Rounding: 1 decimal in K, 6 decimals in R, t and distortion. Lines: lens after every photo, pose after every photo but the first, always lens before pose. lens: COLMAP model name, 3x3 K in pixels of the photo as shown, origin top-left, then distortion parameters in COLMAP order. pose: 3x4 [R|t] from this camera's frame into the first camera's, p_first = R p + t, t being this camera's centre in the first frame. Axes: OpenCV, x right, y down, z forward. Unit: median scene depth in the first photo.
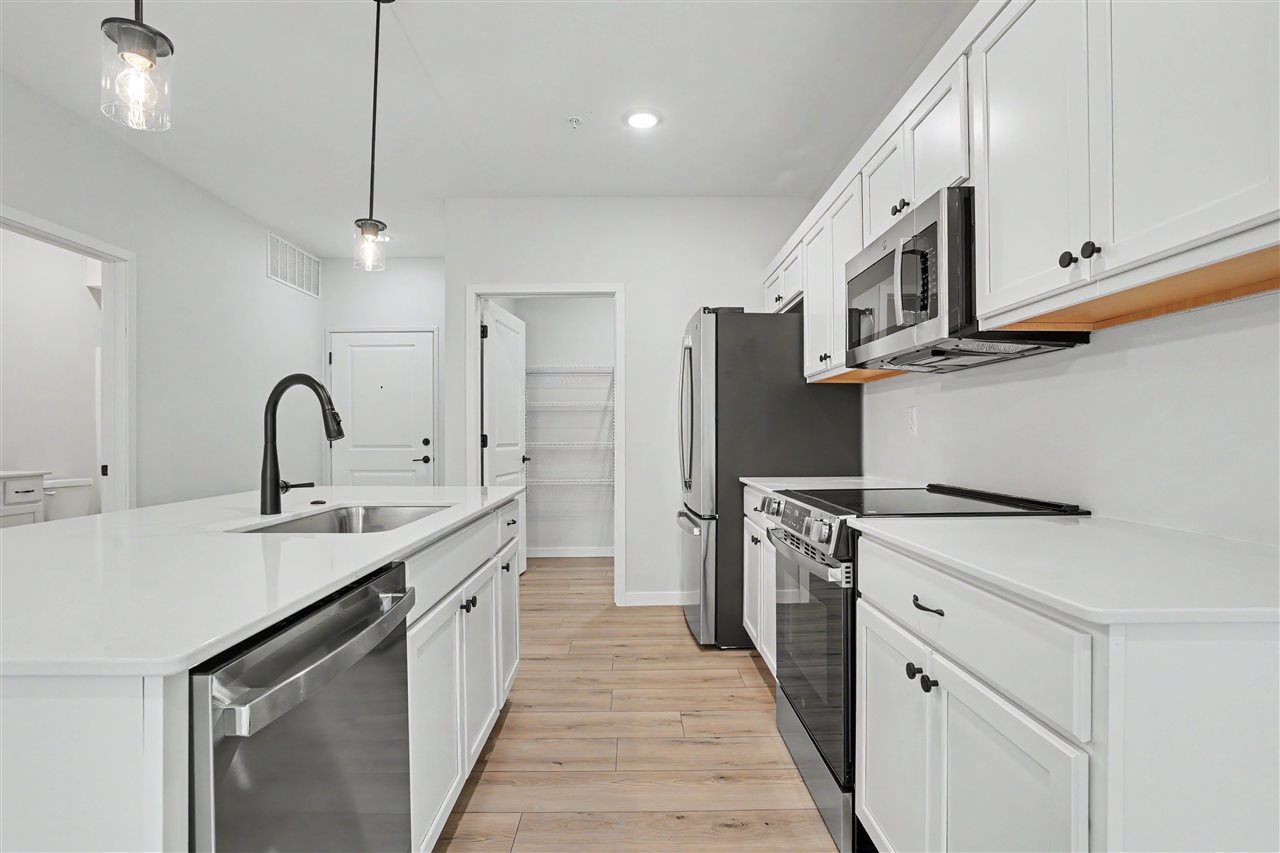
lens RADIAL K [[628.9, 0, 636.7], [0, 628.9, 438.5], [0, 0, 1]] dist [-0.029221, -0.000057]
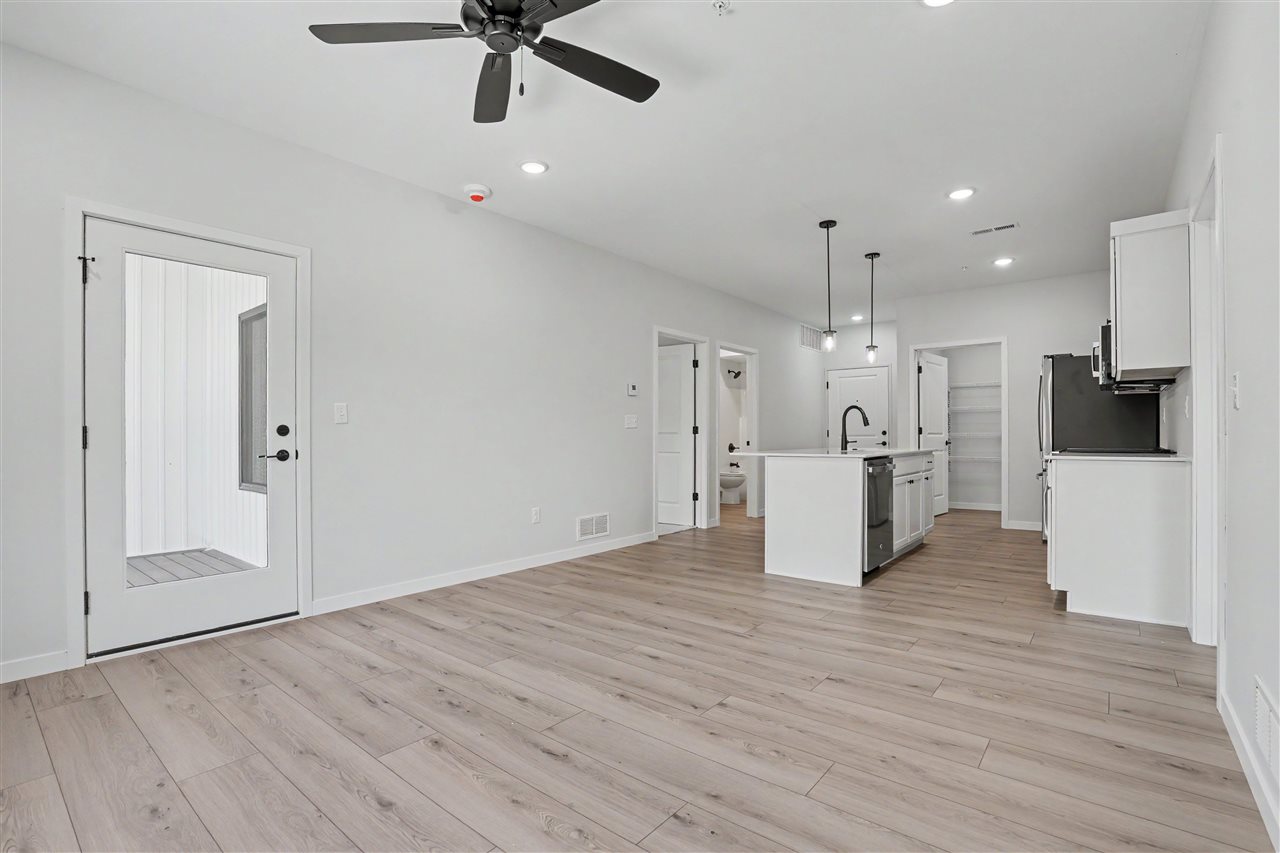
lens RADIAL K [[592.1, 0, 638.5], [0, 592.1, 430.8], [0, 0, 1]] dist [-0.043361, 0.000186]
pose [[0.766766, -0.006452, -0.641895, 0.283010], [-0.001524, 0.999928, -0.011871, 0.032767], [0.641925, 0.010081, 0.766701, -1.053750]]
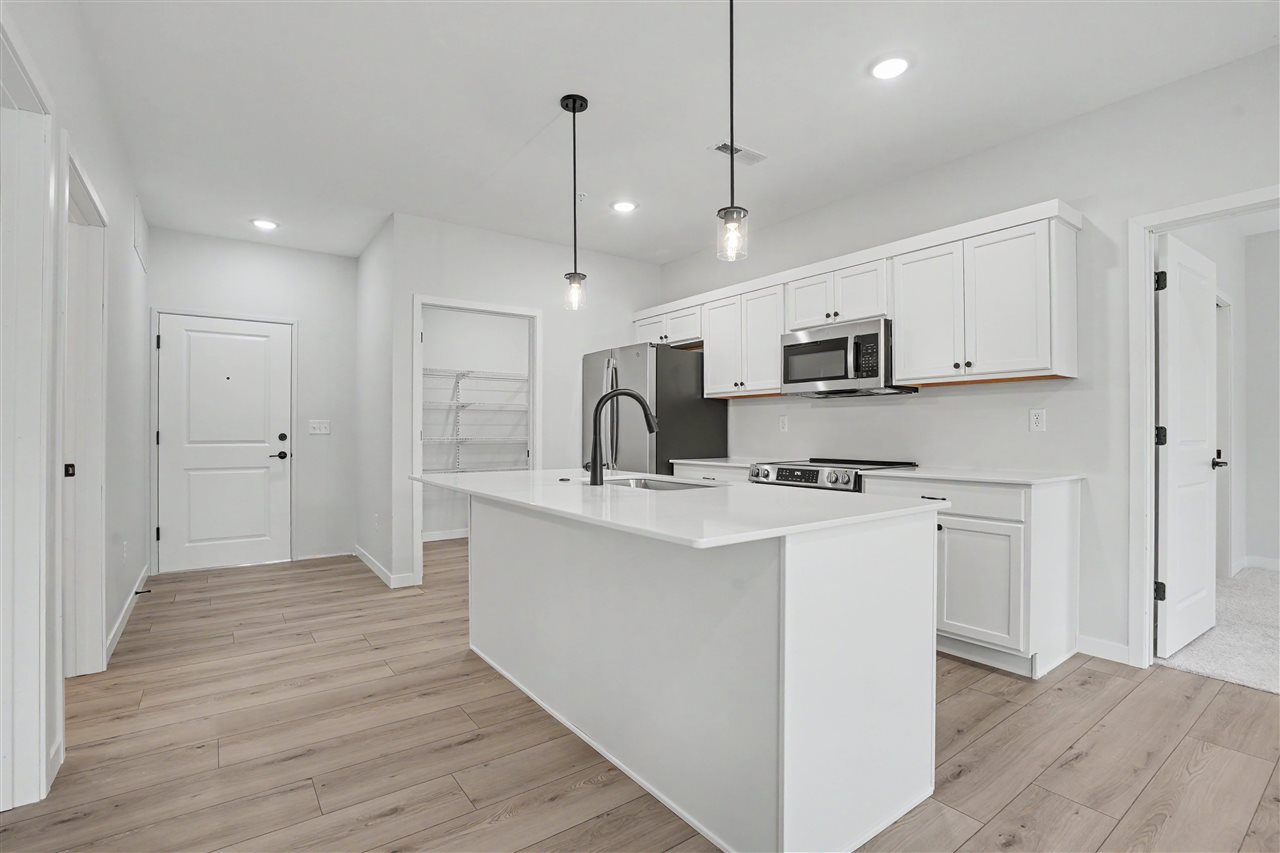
lens RADIAL K [[592.1, 0, 638.5], [0, 592.1, 430.8], [0, 0, 1]] dist [-0.043361, 0.000186]
pose [[0.814968, 0.003693, 0.579494, -0.702601], [-0.000035, 0.999980, -0.006324, 0.002339], [-0.579505, 0.005133, 0.814952, -0.094254]]
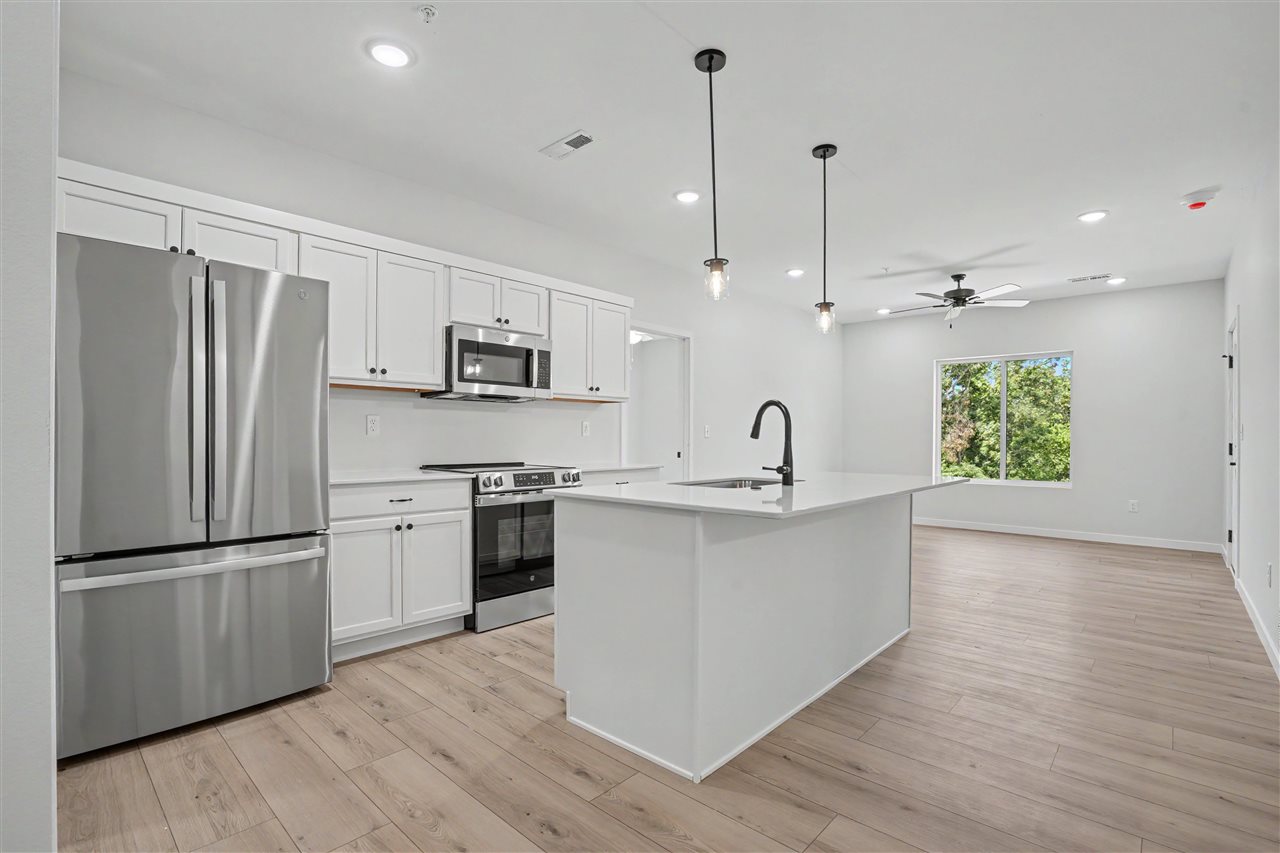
lens RADIAL K [[592.9, 0, 636.9], [0, 592.9, 446.6], [0, 0, 1]] dist [-0.042879, 0.000093]
pose [[-0.725702, -0.012341, 0.687899, -0.730240], [-0.000464, 0.999848, 0.017449, -0.002572], [-0.688009, 0.012343, -0.725597, 1.279006]]
